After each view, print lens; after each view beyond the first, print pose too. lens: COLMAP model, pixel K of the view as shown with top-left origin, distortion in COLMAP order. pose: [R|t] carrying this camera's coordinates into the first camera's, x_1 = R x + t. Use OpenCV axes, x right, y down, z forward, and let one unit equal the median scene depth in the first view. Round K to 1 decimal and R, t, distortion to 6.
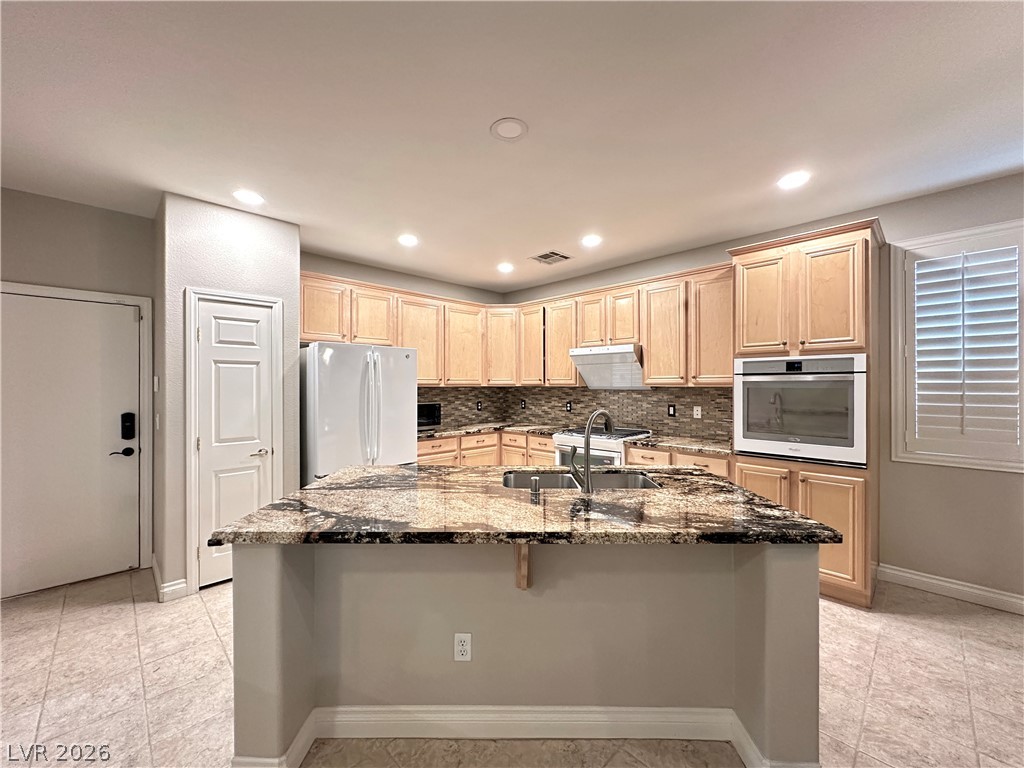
lens RADIAL K [[409.2, 0, 513.0], [0, 409.2, 384.9], [0, 0, 1]] dist [-0.005585, 0.001235]
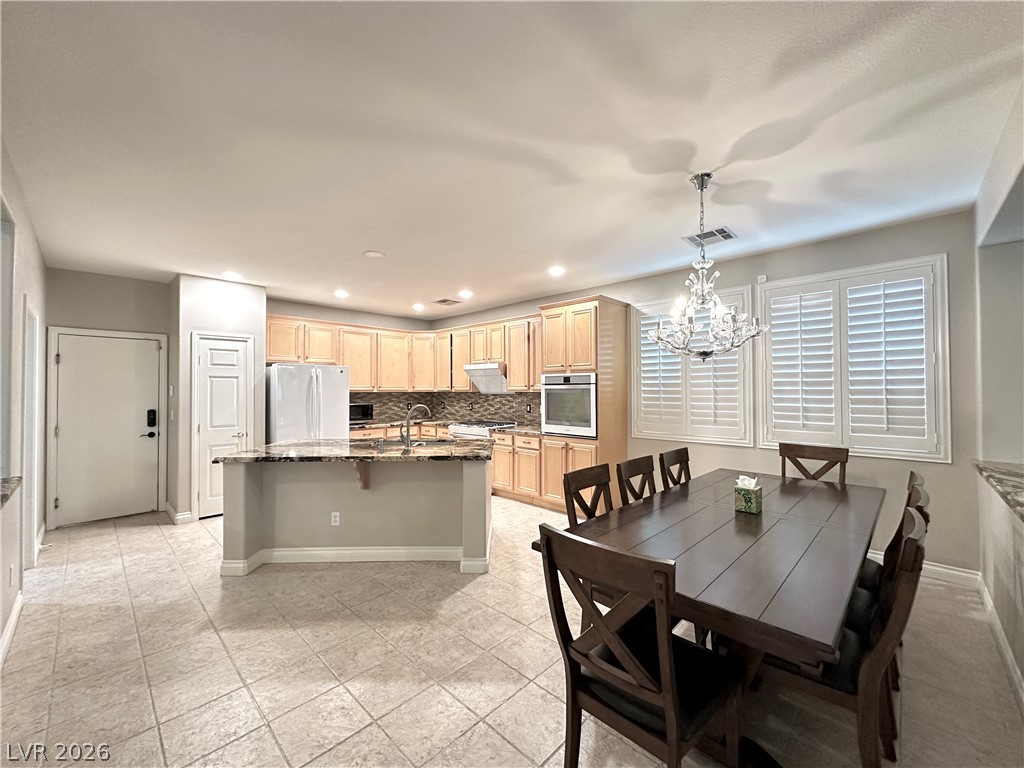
lens RADIAL K [[409.2, 0, 513.4], [0, 409.2, 385.3], [0, 0, 1]] dist [-0.005585, 0.001235]
pose [[0.999592, -0.001368, 0.028529, 0.385607], [0.001678, 0.999940, -0.010812, -0.004453], [-0.028512, 0.010856, 0.999534, -0.590125]]
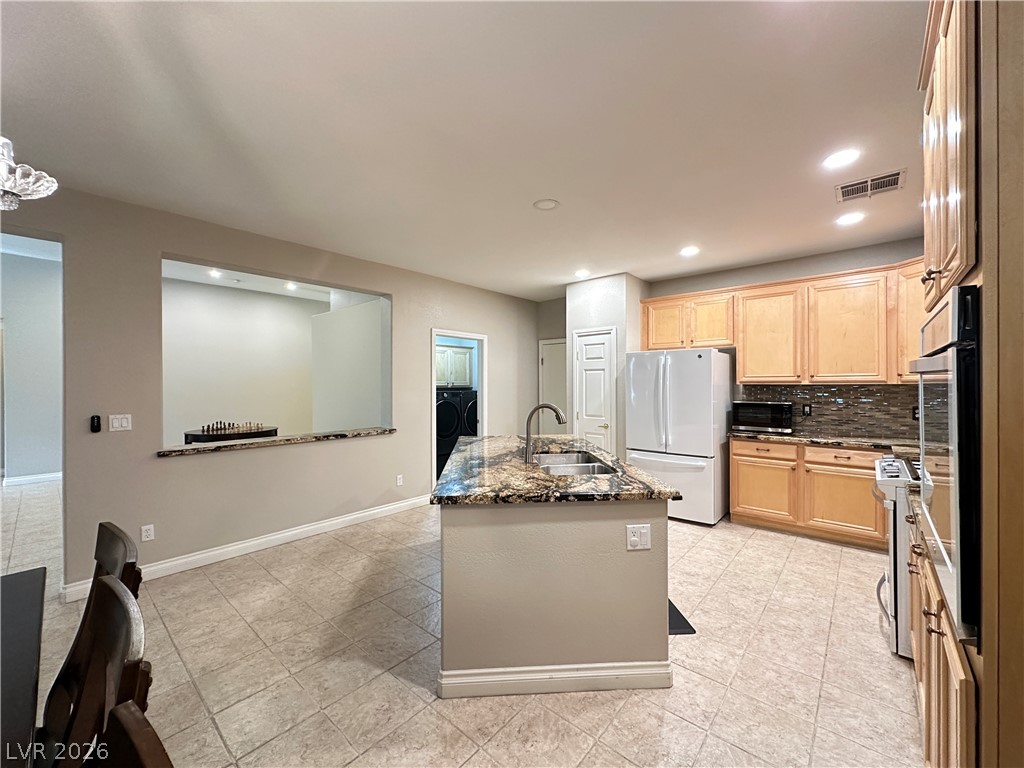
lens RADIAL K [[409.2, 0, 508.4], [0, 409.2, 384.8], [0, 0, 1]] dist [-0.005585, 0.001235]
pose [[0.074523, 0.002270, -0.997217, 0.947719], [0.002966, 0.999992, 0.002498, 0.001040], [0.997215, -0.003144, 0.074516, 0.509002]]
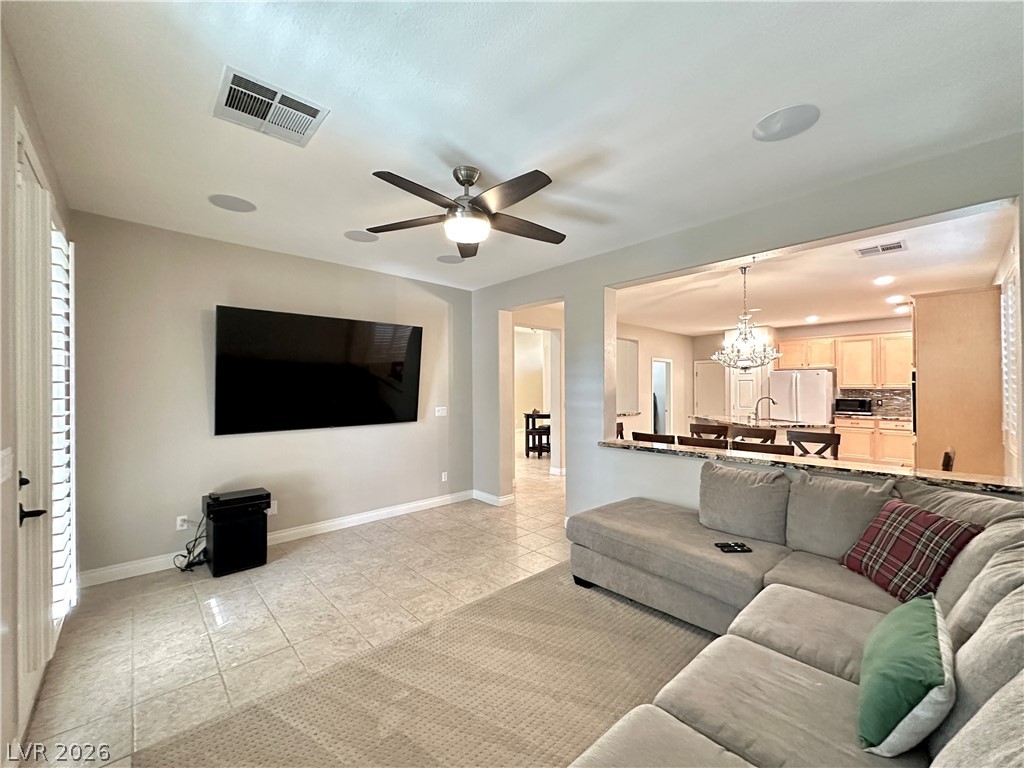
lens RADIAL K [[409.2, 0, 504.6], [0, 409.2, 384.5], [0, 0, 1]] dist [-0.005585, 0.001235]
pose [[-0.032688, -0.006475, -0.999445, 2.213962], [0.002508, 0.999975, -0.006560, -0.010332], [0.999462, -0.002721, -0.032671, -0.592458]]
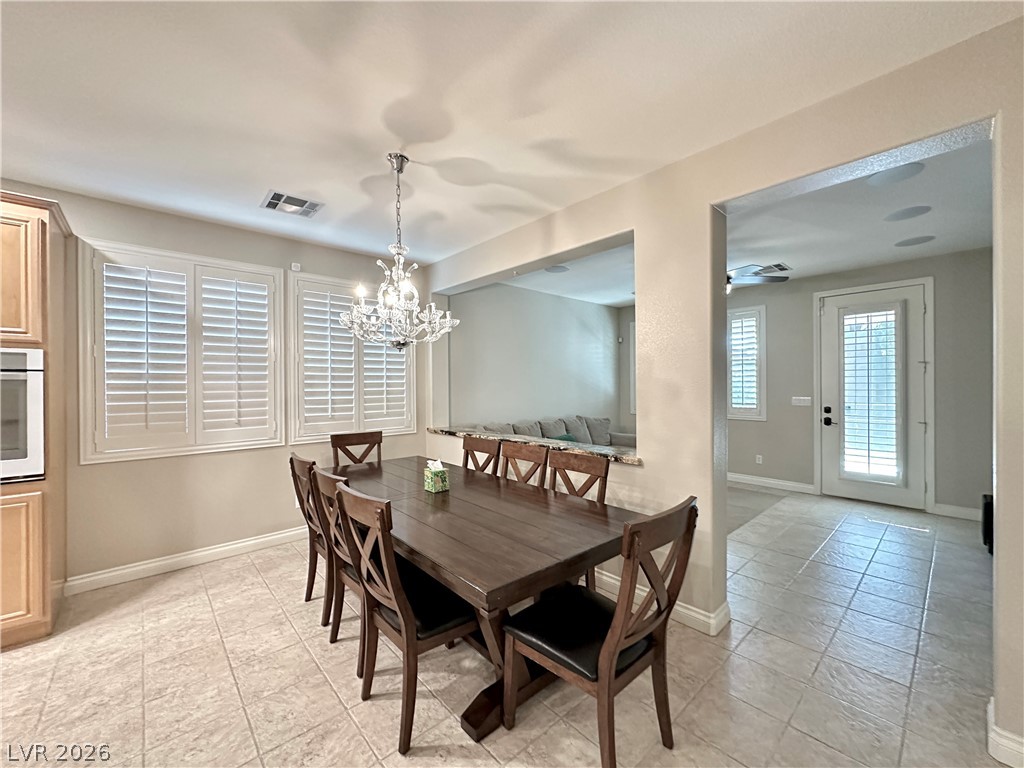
lens RADIAL K [[409.2, 0, 509.5], [0, 409.2, 385.5], [0, 0, 1]] dist [-0.005585, 0.001235]
pose [[0.043028, -0.001446, 0.999073, 0.021211], [0.004813, 0.999988, 0.001240, 0.003946], [-0.999062, 0.004756, 0.043035, -0.041042]]
